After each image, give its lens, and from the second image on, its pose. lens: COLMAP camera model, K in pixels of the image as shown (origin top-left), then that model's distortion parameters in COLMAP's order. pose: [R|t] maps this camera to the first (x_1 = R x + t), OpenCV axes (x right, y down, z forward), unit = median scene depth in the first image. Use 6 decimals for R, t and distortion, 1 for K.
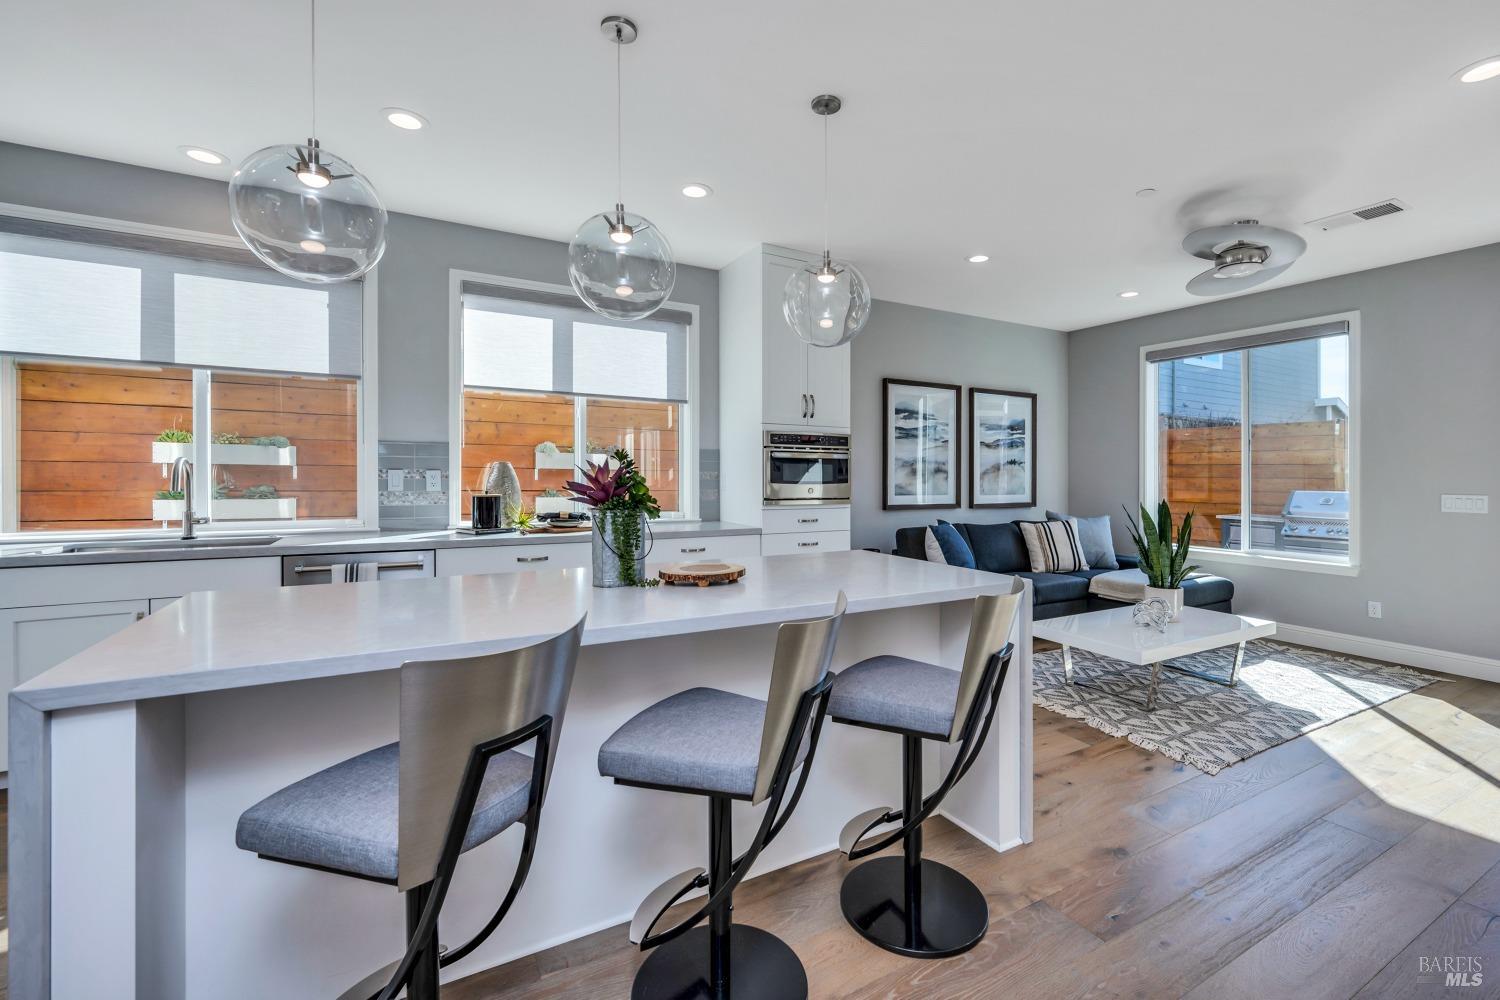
lens RADIAL K [[641.4, 0, 770.5], [0, 641.4, 473.2], [0, 0, 1]] dist [0.001513, -0.000011]
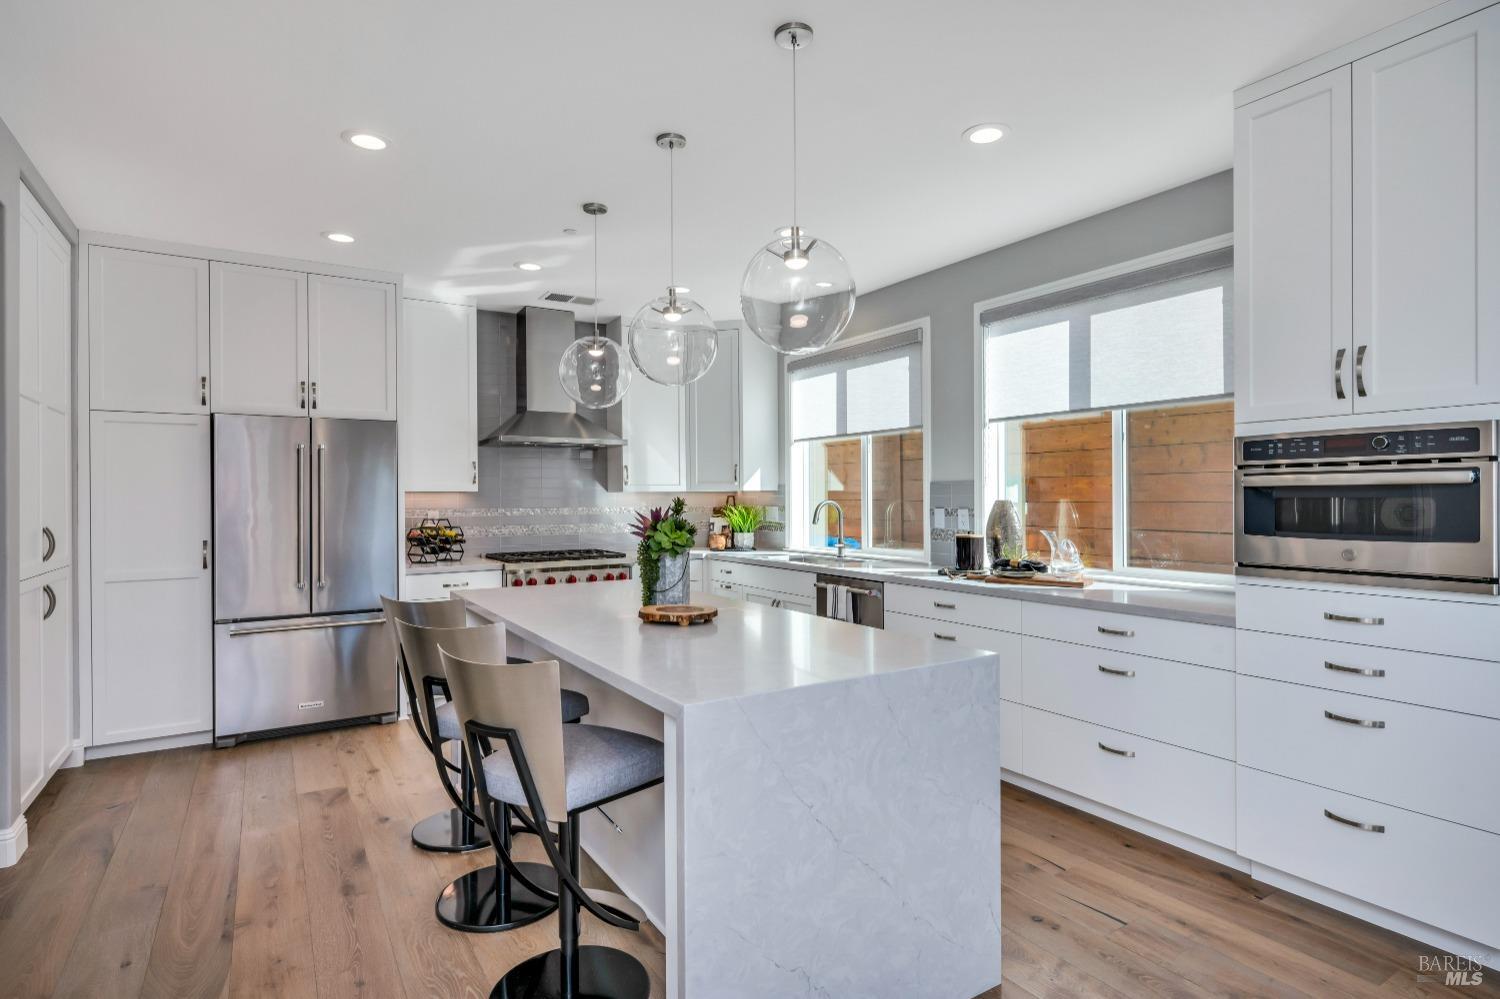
lens RADIAL K [[774.3, 0, 749.2], [0, 774.3, 496.0], [0, 0, 1]] dist [-0.001258, -0.000511]
pose [[0.042796, -0.012926, -0.999000, 0.581680], [0.005614, 0.999904, -0.012697, -0.009948], [0.999068, -0.005065, 0.042864, 0.526518]]
